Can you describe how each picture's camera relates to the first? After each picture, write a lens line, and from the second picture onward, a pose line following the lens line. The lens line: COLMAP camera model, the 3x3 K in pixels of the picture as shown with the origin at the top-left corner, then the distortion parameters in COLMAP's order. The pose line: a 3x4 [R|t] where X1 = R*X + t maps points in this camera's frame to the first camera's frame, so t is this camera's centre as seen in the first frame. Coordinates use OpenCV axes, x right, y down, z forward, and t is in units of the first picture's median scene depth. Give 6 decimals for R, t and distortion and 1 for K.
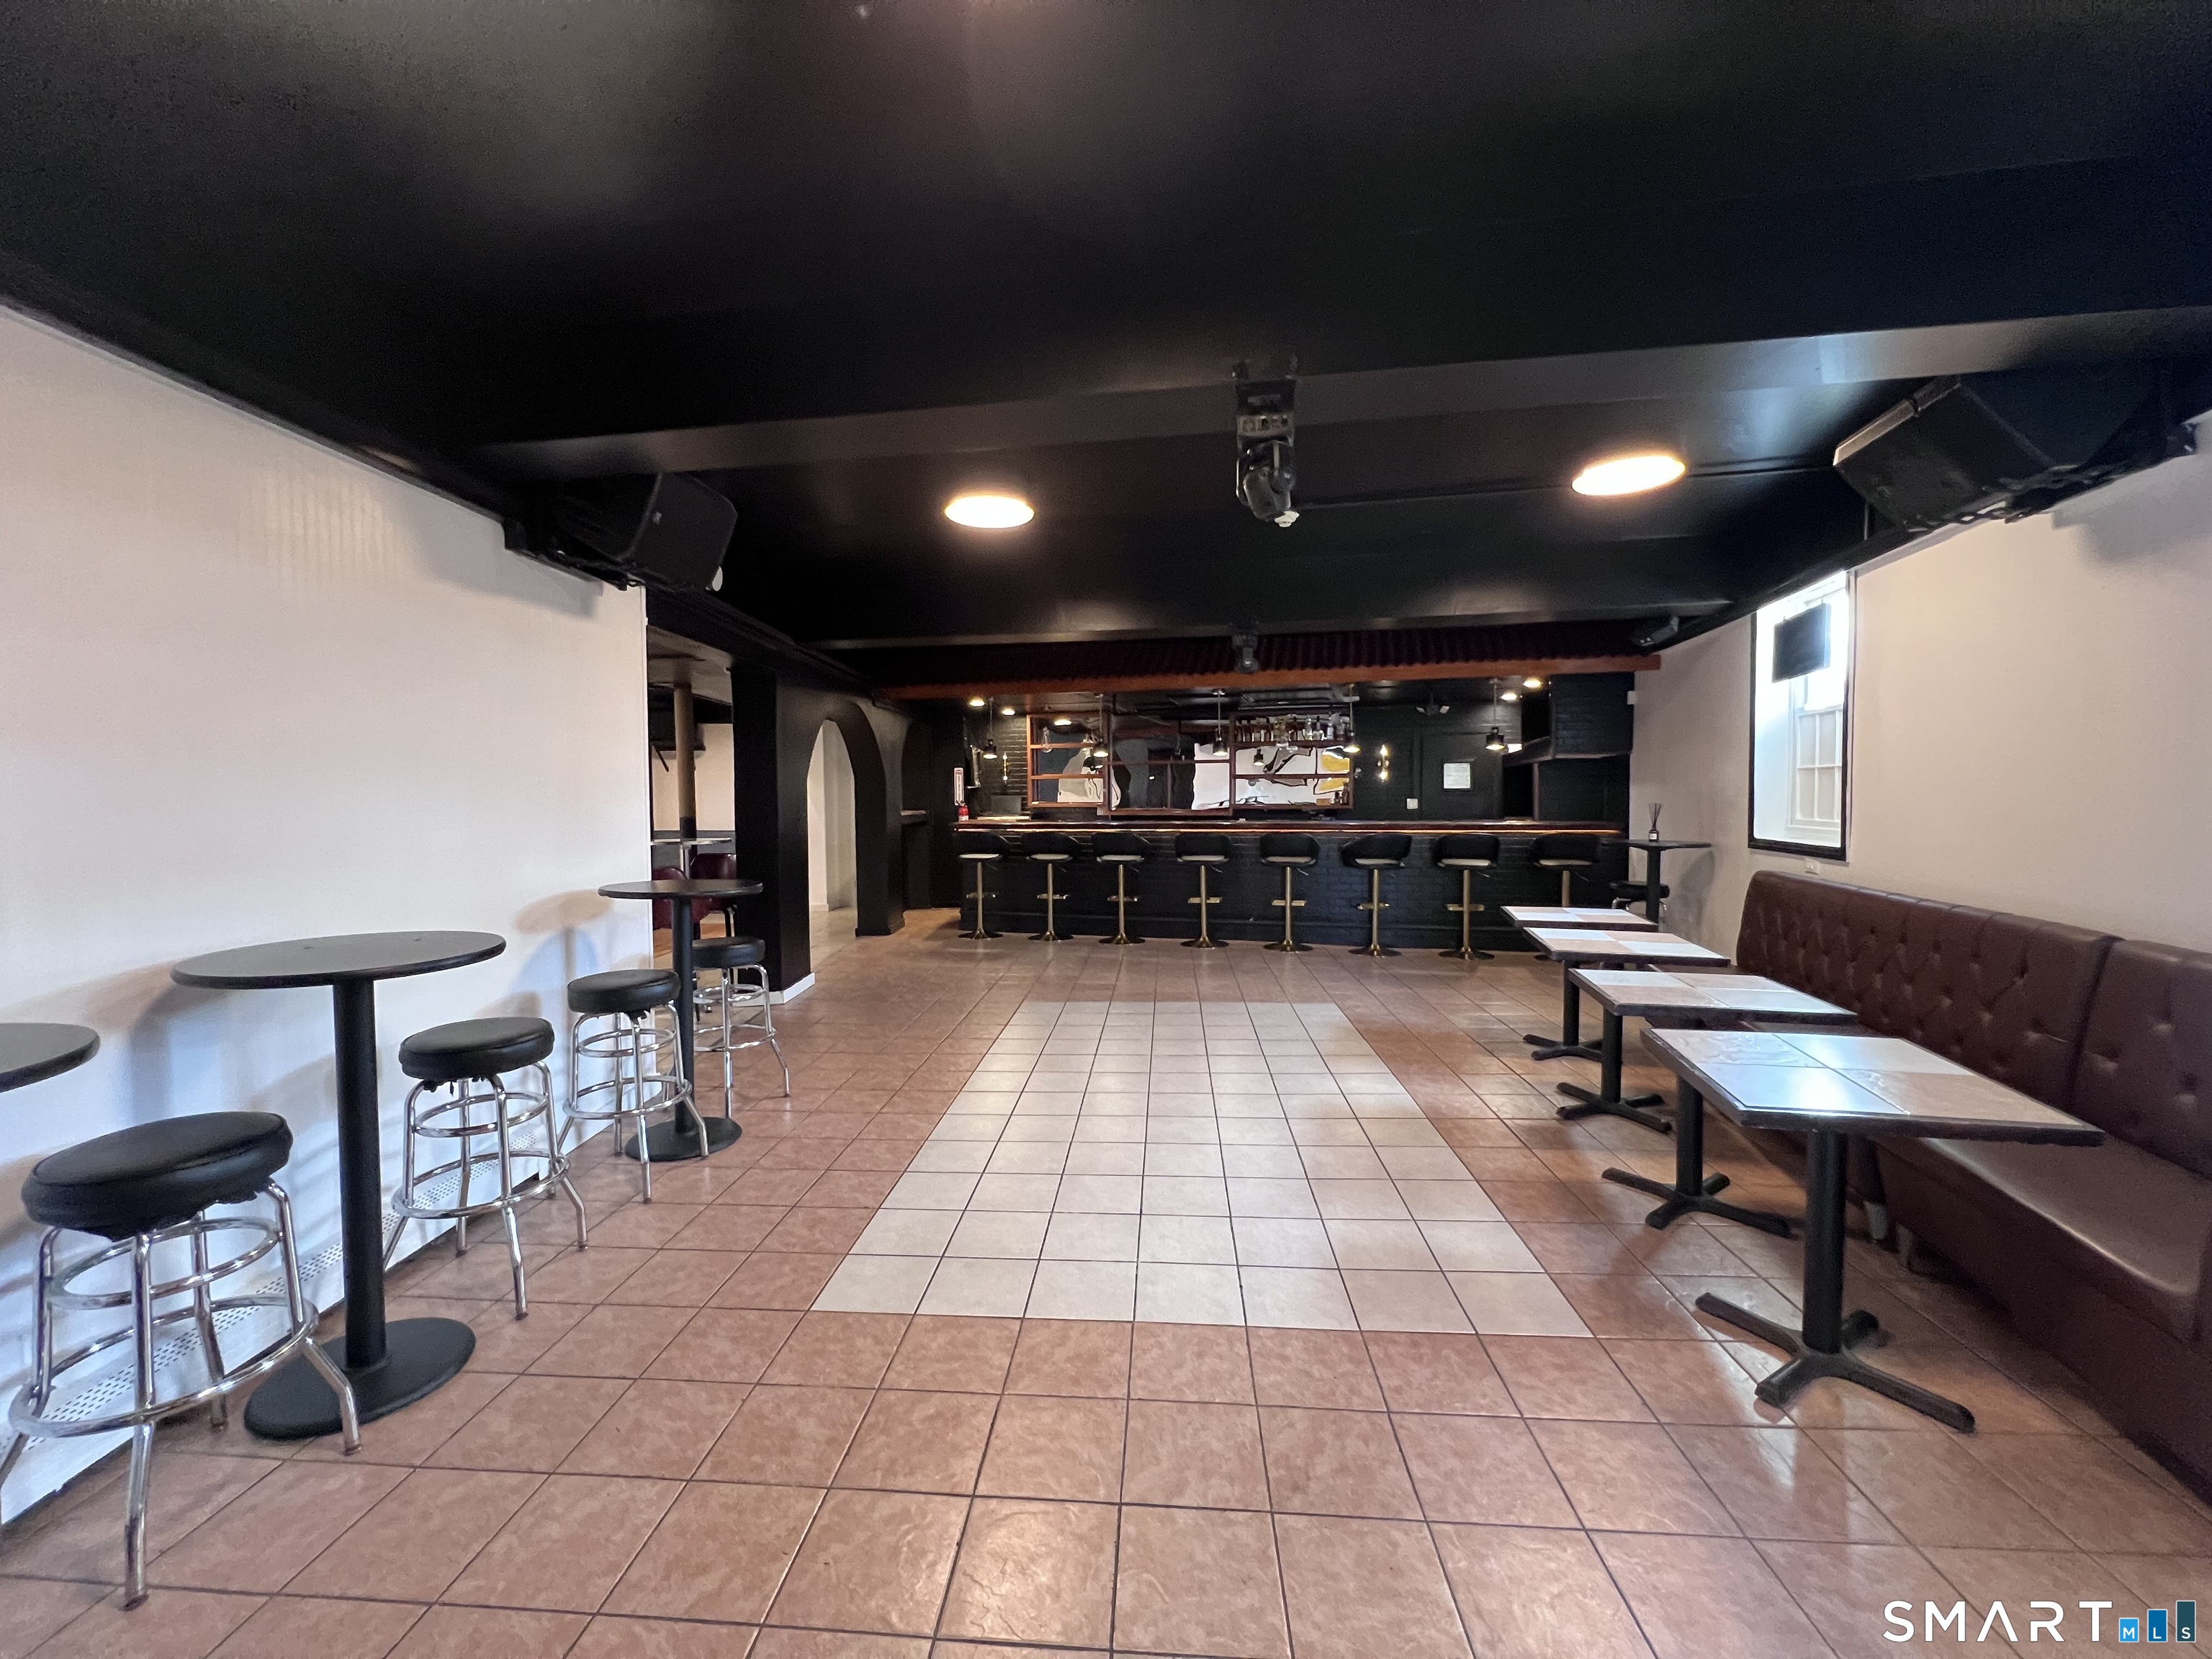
lens RADIAL K [[884.4, 0, 1103.3], [0, 884.4, 834.8], [0, 0, 1]] dist [-0.000574, 0.000294]
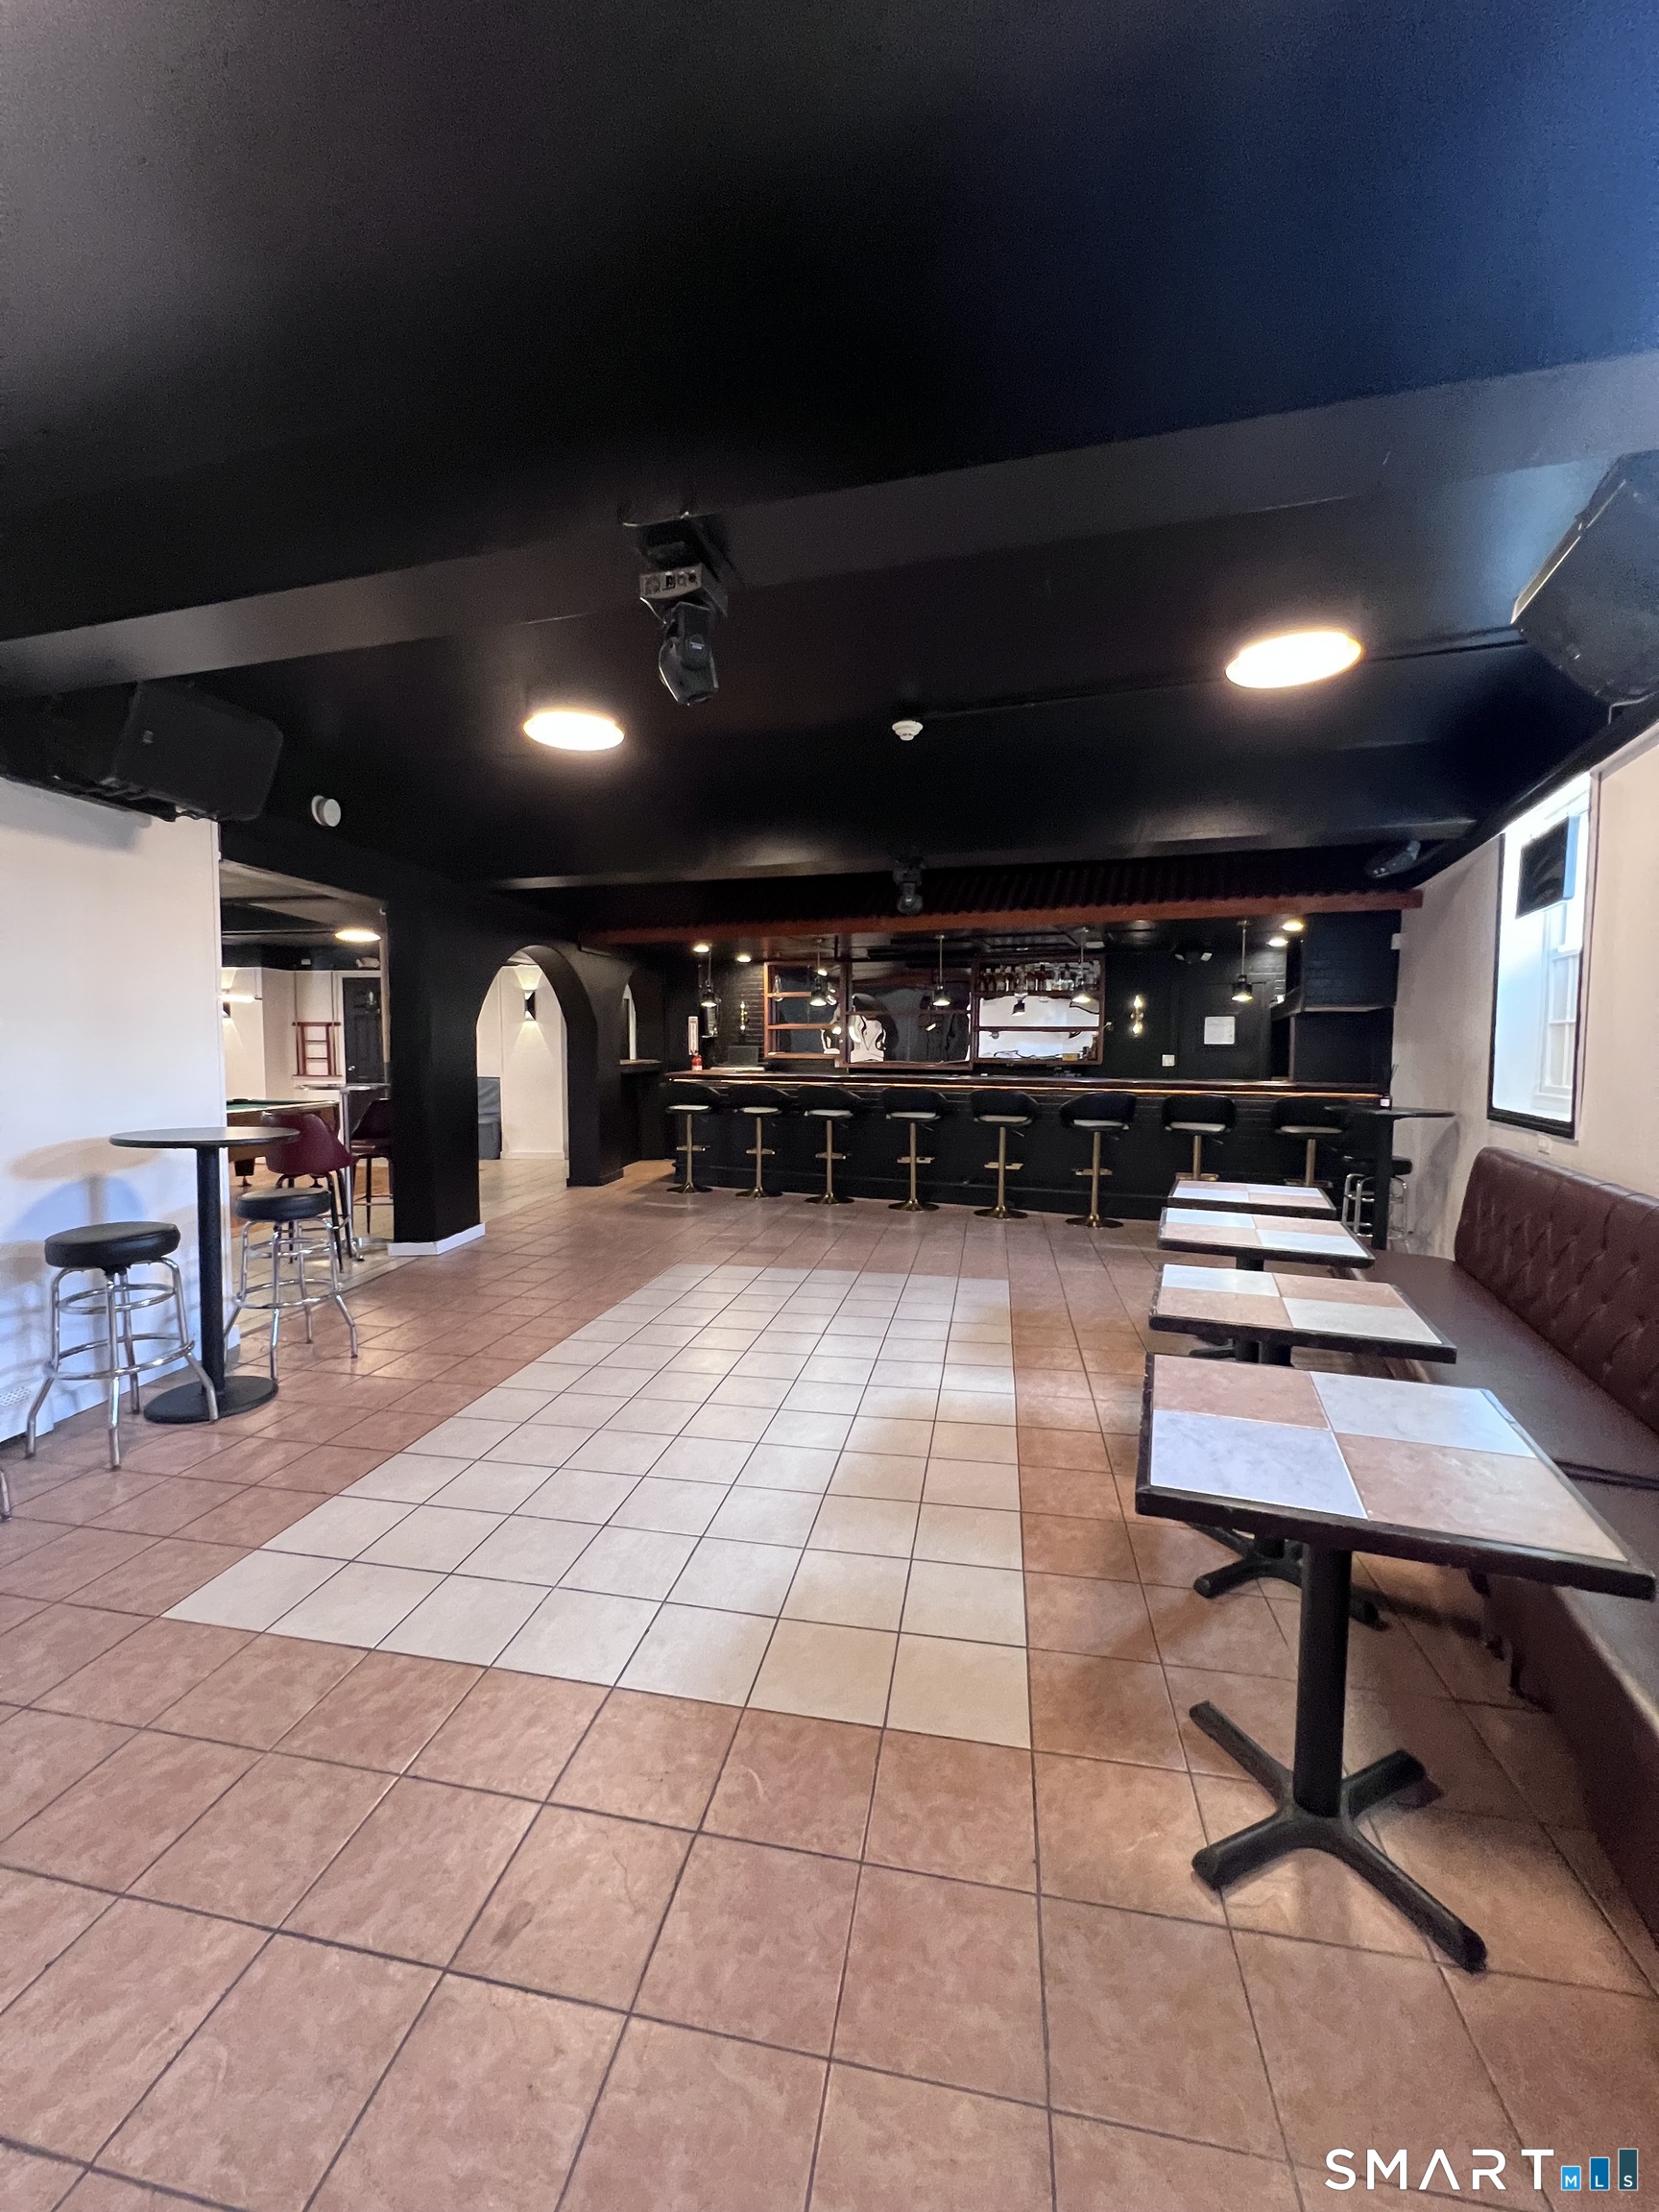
lens RADIAL K [[884.4, 0, 822.0], [0, 884.4, 1108.8], [0, 0, 1]] dist [-0.000574, 0.000294]
pose [[0.992655, 0.021987, -0.118969, 0.137668], [-0.018980, 0.999473, 0.026351, -0.003231], [0.119486, -0.023899, 0.992548, 0.067141]]
